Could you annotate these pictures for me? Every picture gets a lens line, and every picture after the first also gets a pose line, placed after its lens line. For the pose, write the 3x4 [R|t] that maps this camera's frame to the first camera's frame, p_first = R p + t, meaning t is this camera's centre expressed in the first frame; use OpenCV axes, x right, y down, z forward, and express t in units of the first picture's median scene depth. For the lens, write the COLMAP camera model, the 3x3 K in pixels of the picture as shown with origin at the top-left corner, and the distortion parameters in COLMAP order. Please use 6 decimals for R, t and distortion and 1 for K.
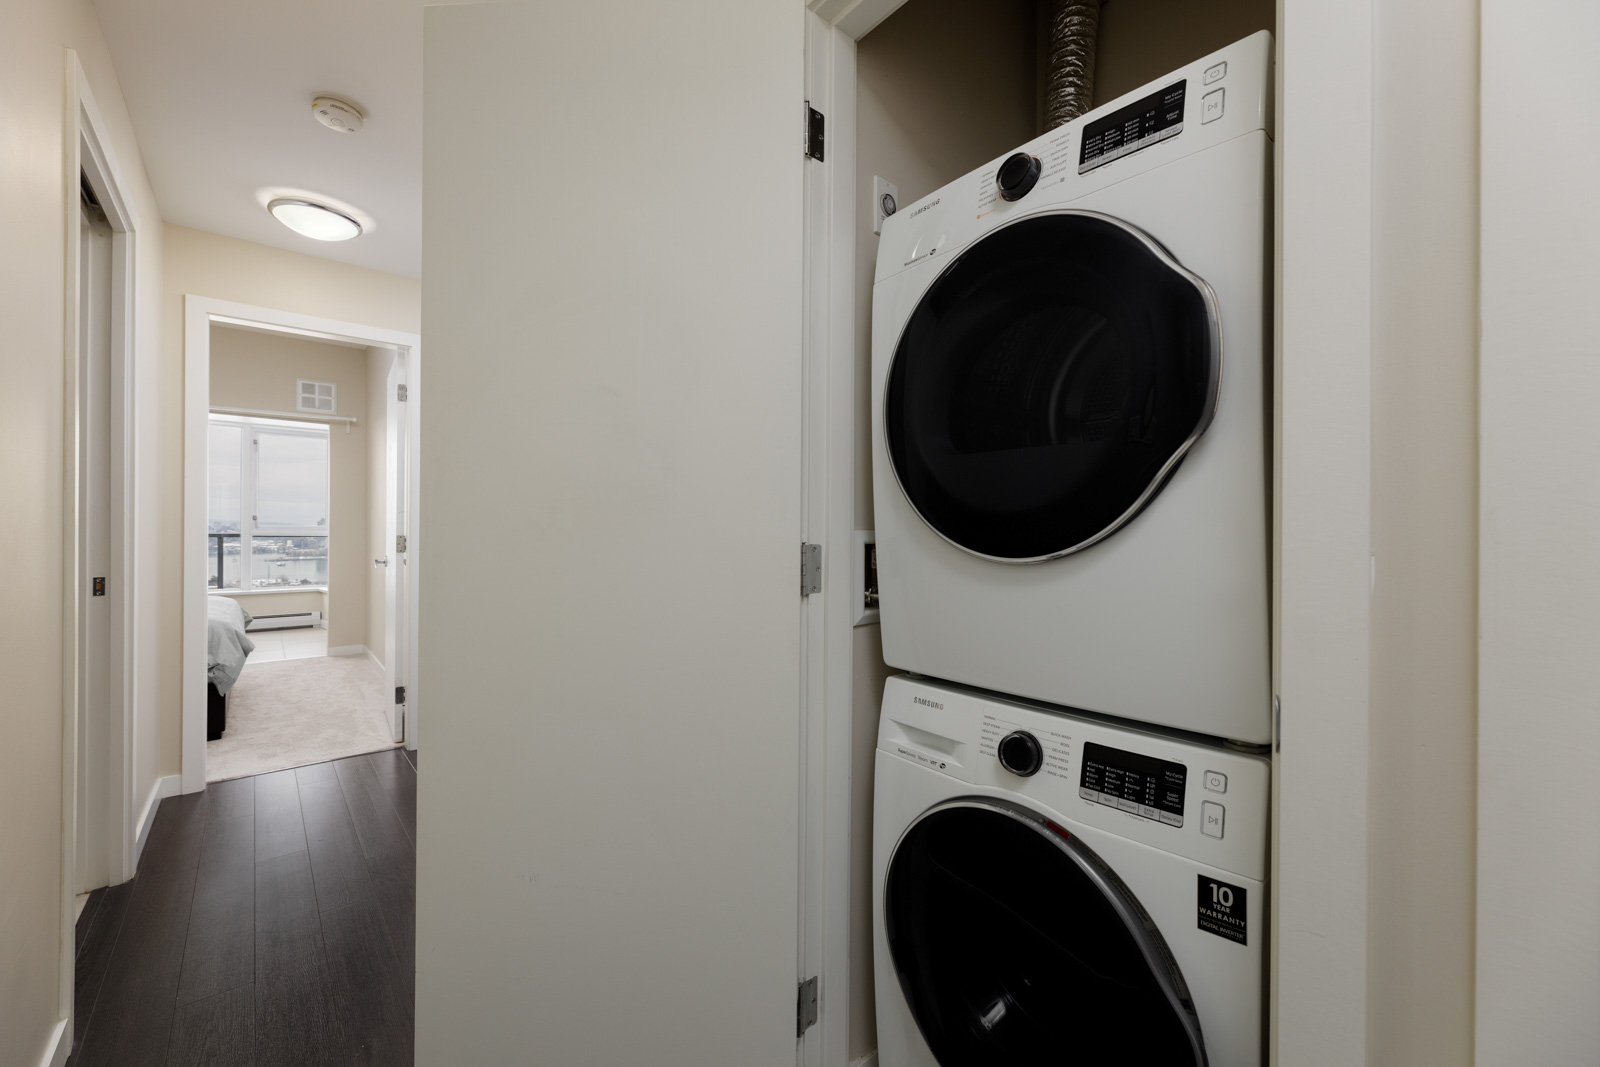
lens RADIAL K [[637.3, 0, 801.3], [0, 637.3, 531.8], [0, 0, 1]] dist [0.002248, 0.000333]
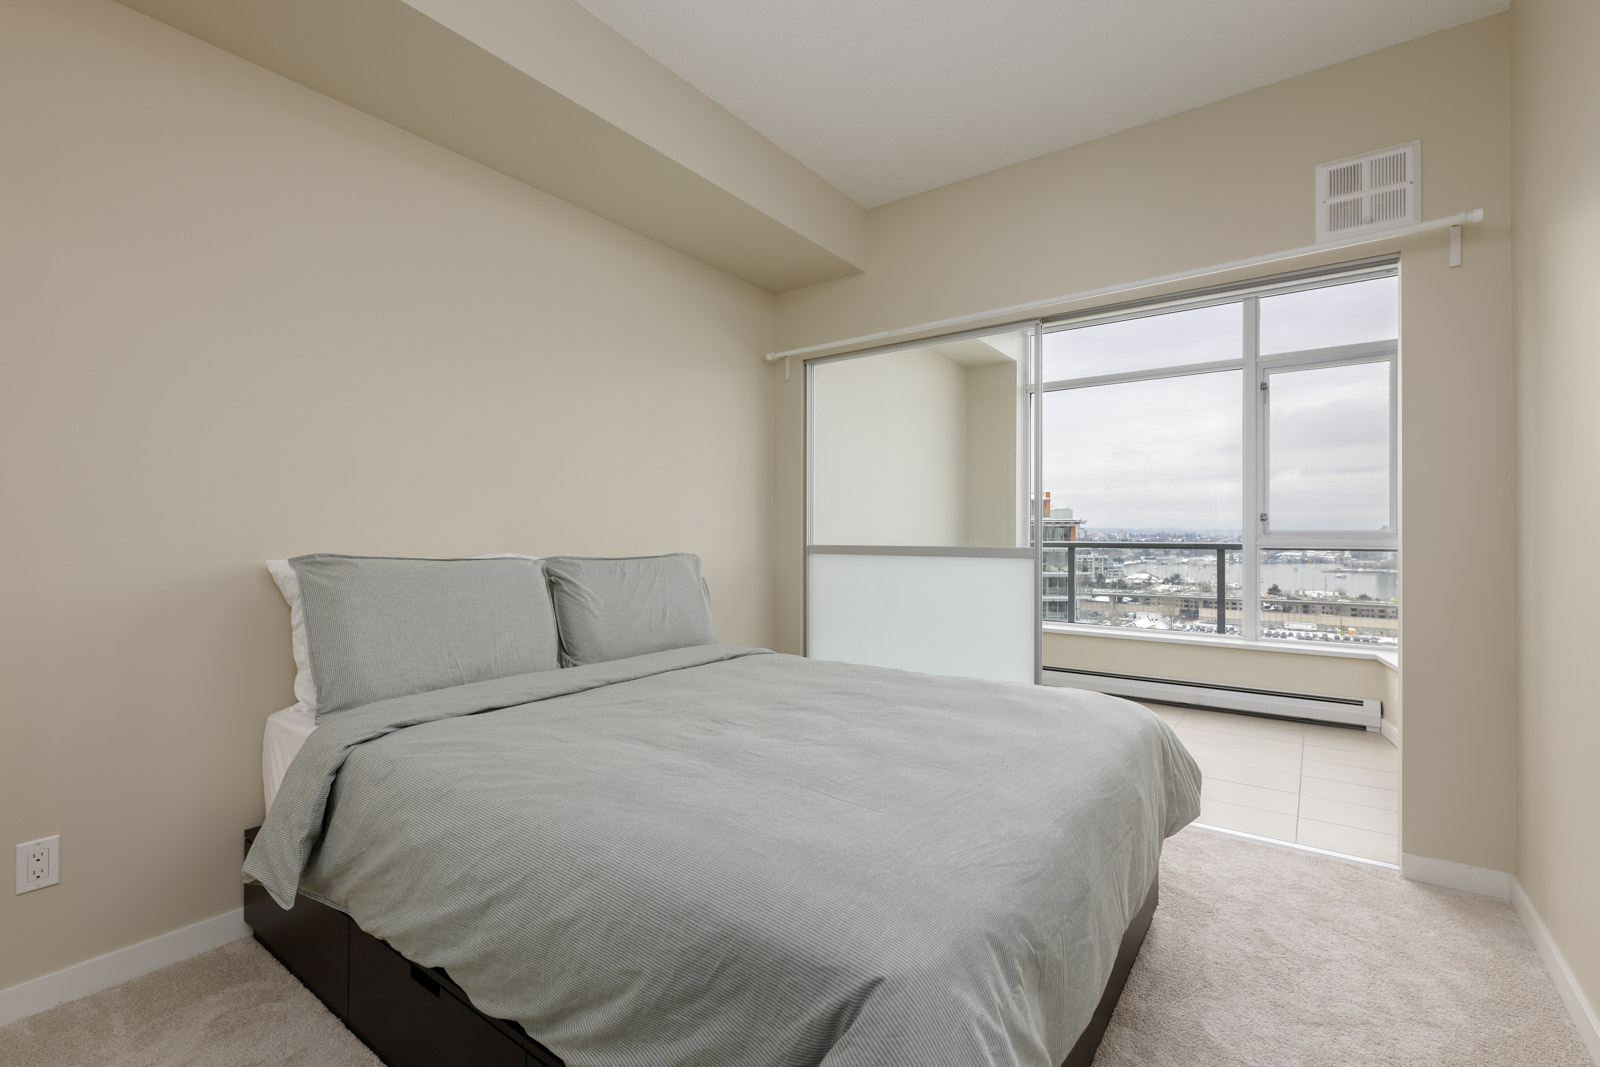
lens RADIAL K [[701.9, 0, 800.0], [0, 701.9, 533.5], [0, 0, 1]] dist [-0.001573, -0.000688]
pose [[0.229874, -0.009479, -0.973174, -0.335331], [-0.000978, 0.999950, -0.009970, -0.000403], [0.973220, 0.003244, 0.229853, 0.447458]]
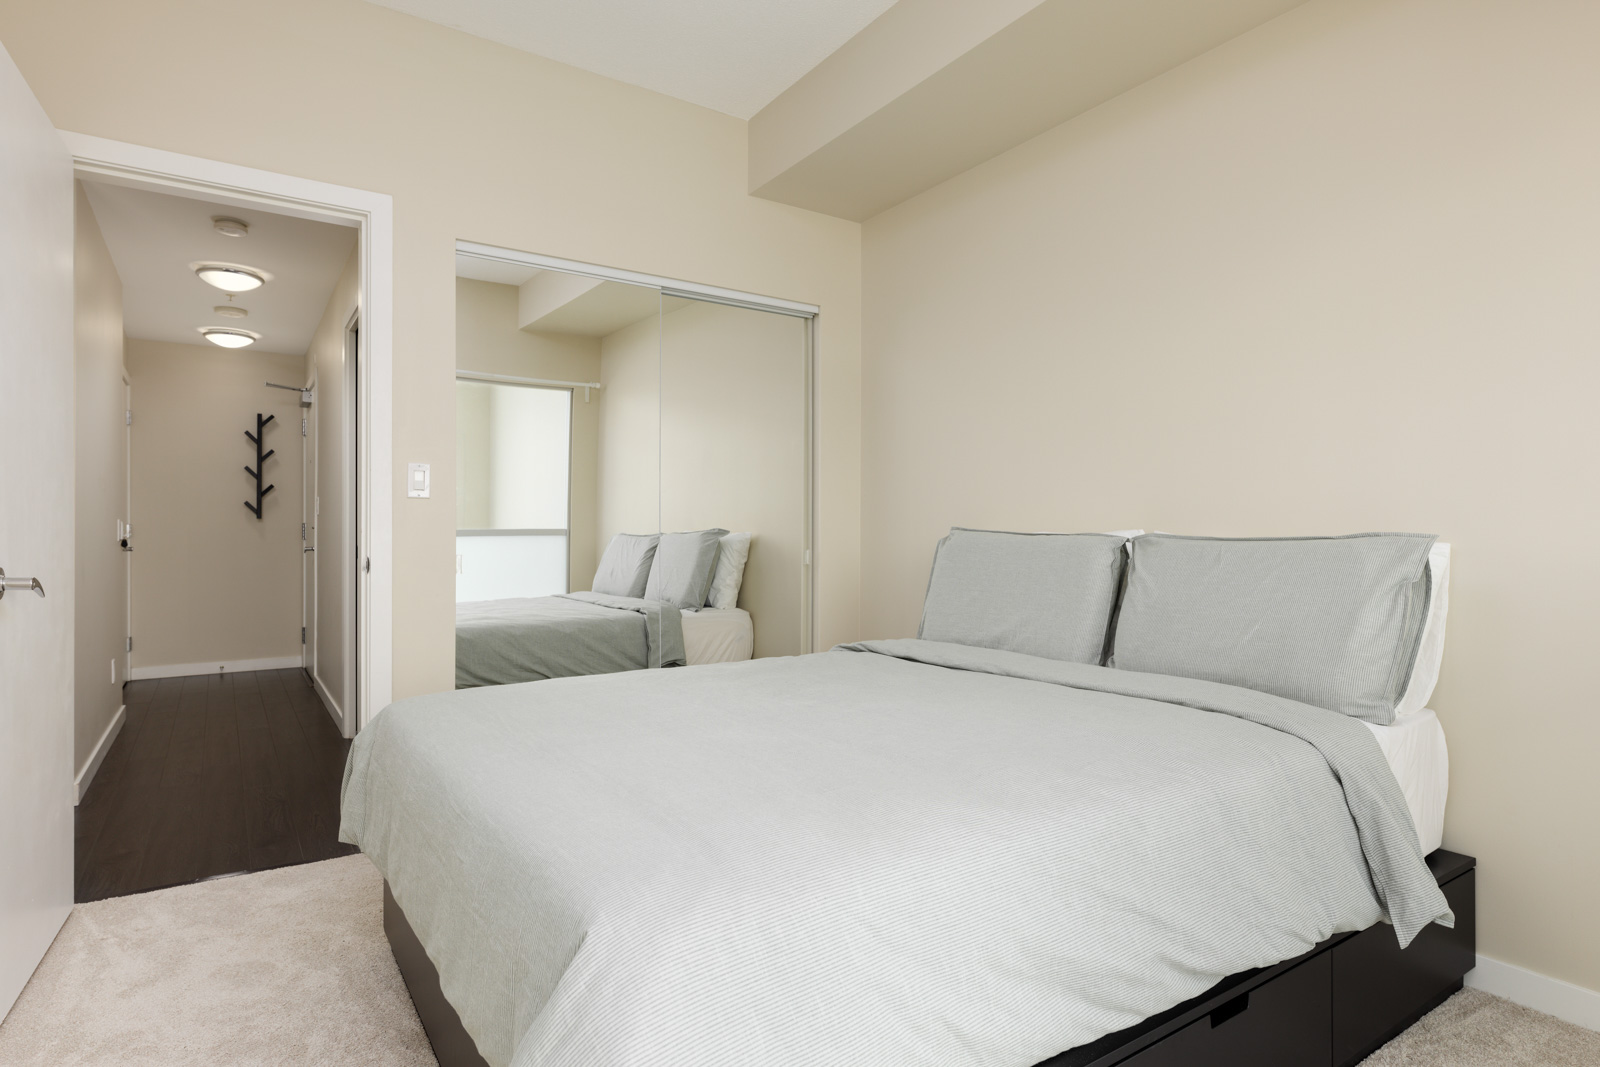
lens RADIAL K [[867.6, 0, 800.0], [0, 867.6, 533.5], [0, 0, 1]] dist [0.000046, -0.000004]
pose [[-0.993036, -0.003834, 0.117750, -1.626124], [-0.004491, 0.999976, -0.005317, 0.048459], [-0.117727, -0.005809, -0.993029, 1.977954]]
